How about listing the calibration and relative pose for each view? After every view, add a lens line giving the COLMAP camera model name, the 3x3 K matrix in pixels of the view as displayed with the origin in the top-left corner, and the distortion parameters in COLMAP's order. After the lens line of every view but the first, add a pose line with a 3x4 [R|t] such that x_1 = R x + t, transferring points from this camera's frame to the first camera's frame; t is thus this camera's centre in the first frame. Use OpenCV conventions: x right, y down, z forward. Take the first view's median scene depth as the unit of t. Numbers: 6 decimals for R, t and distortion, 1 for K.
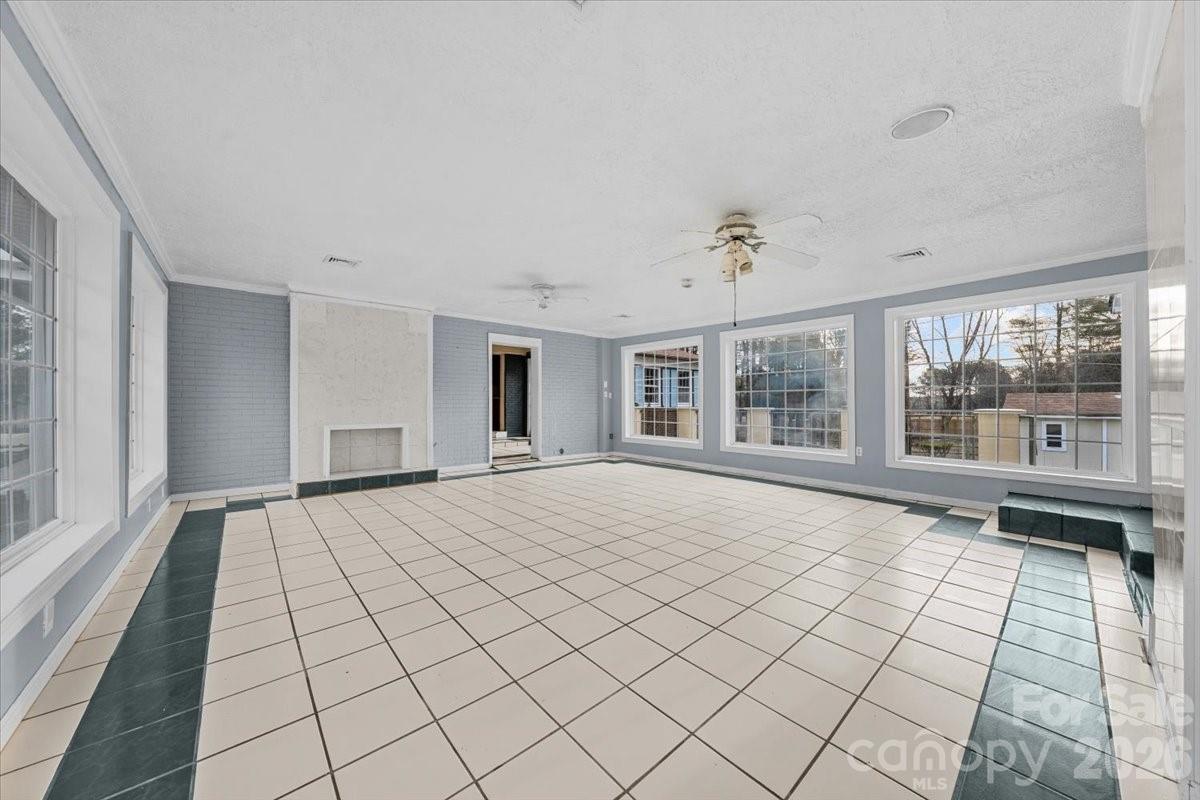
lens RADIAL K [[413.1, 0, 604.3], [0, 413.1, 400.3], [0, 0, 1]] dist [-0.000391, -0.000183]
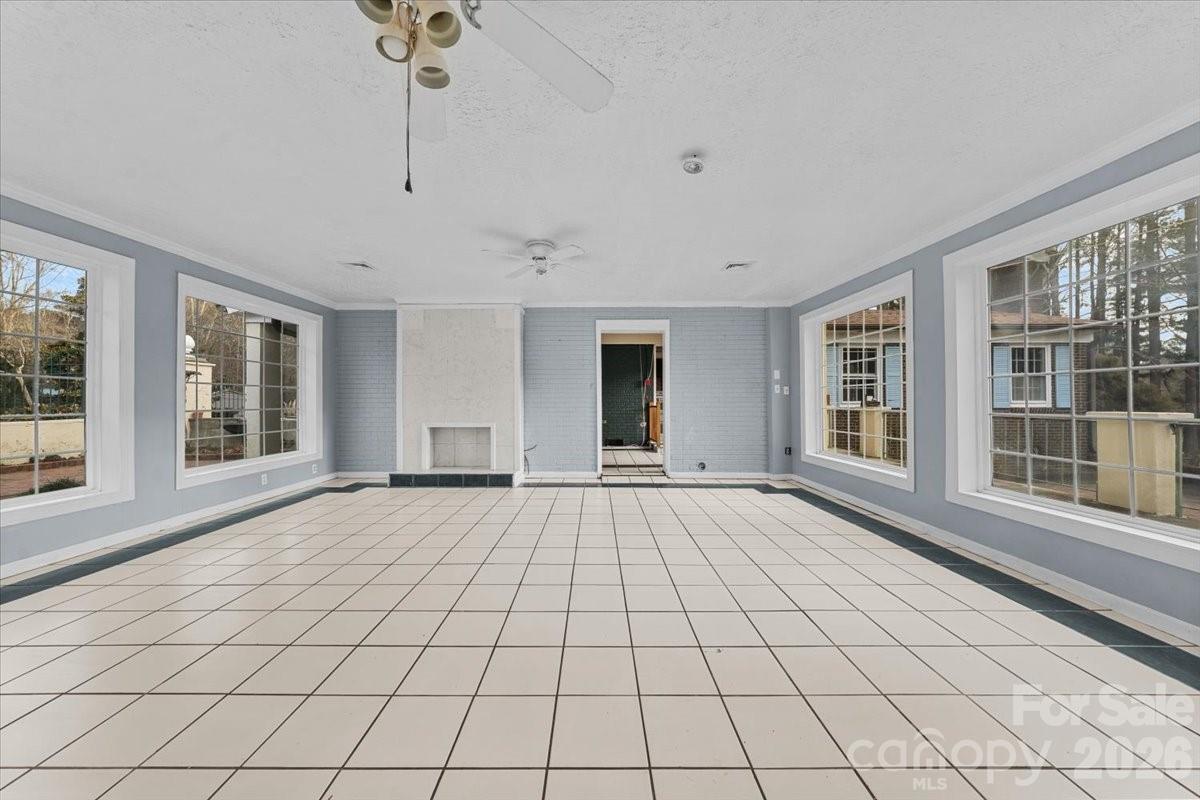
lens RADIAL K [[413.1, 0, 598.2], [0, 413.1, 400.9], [0, 0, 1]] dist [-0.000391, -0.000183]
pose [[0.752656, -0.000962, -0.658413, 0.287752], [0.005553, 0.999973, 0.004887, 0.000044], [0.658390, -0.007334, 0.752641, 0.357826]]
